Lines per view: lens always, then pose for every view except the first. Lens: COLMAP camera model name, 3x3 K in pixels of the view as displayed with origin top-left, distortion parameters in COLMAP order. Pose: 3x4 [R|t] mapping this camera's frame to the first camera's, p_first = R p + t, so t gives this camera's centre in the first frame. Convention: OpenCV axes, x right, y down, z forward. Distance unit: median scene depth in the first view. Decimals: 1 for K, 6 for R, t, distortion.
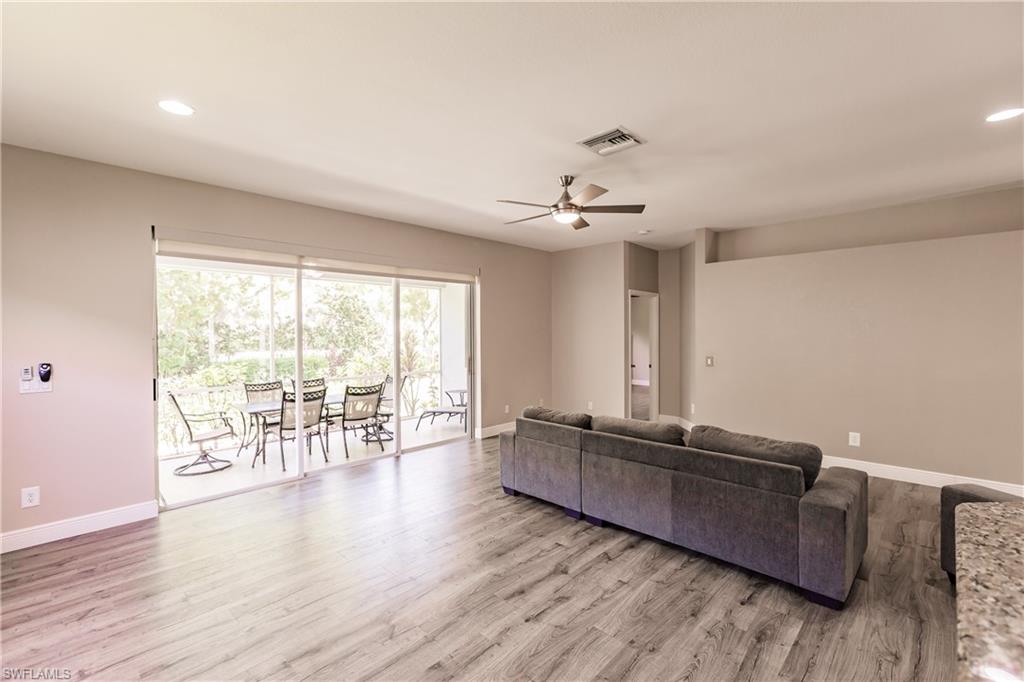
lens RADIAL K [[452.4, 0, 511.2], [0, 452.4, 337.9], [0, 0, 1]] dist [0.002044, -0.000067]
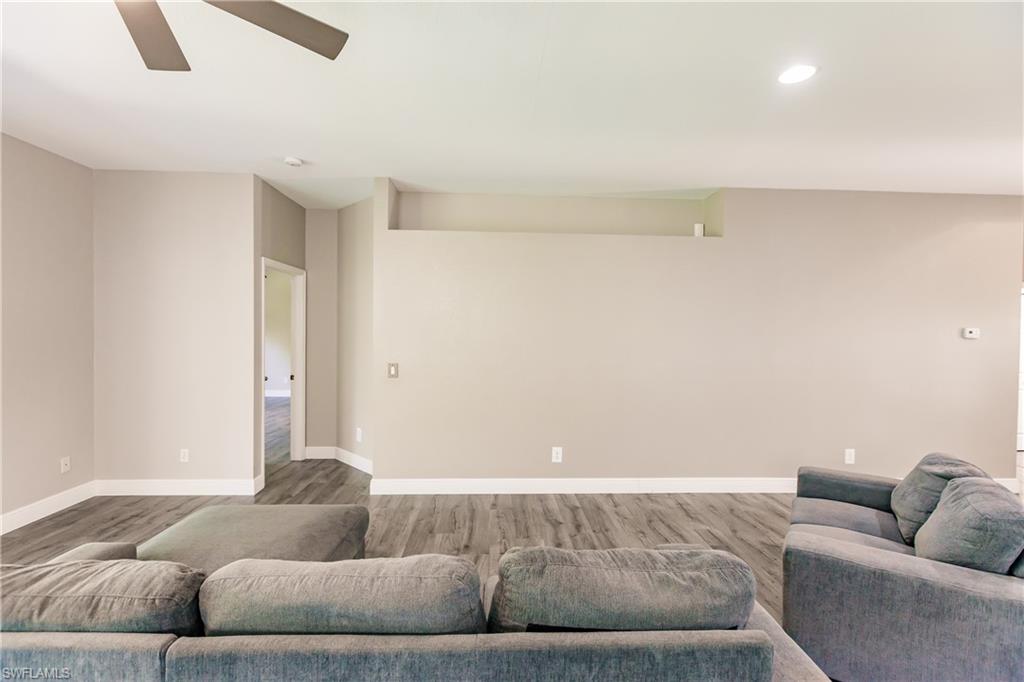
lens RADIAL K [[452.4, 0, 511.2], [0, 452.4, 337.9], [0, 0, 1]] dist [0.002044, -0.000067]
pose [[0.692881, -0.001200, 0.721051, 0.058797], [-0.005481, 0.999961, 0.006932, -0.003995], [-0.721031, -0.008755, 0.692847, 0.376176]]
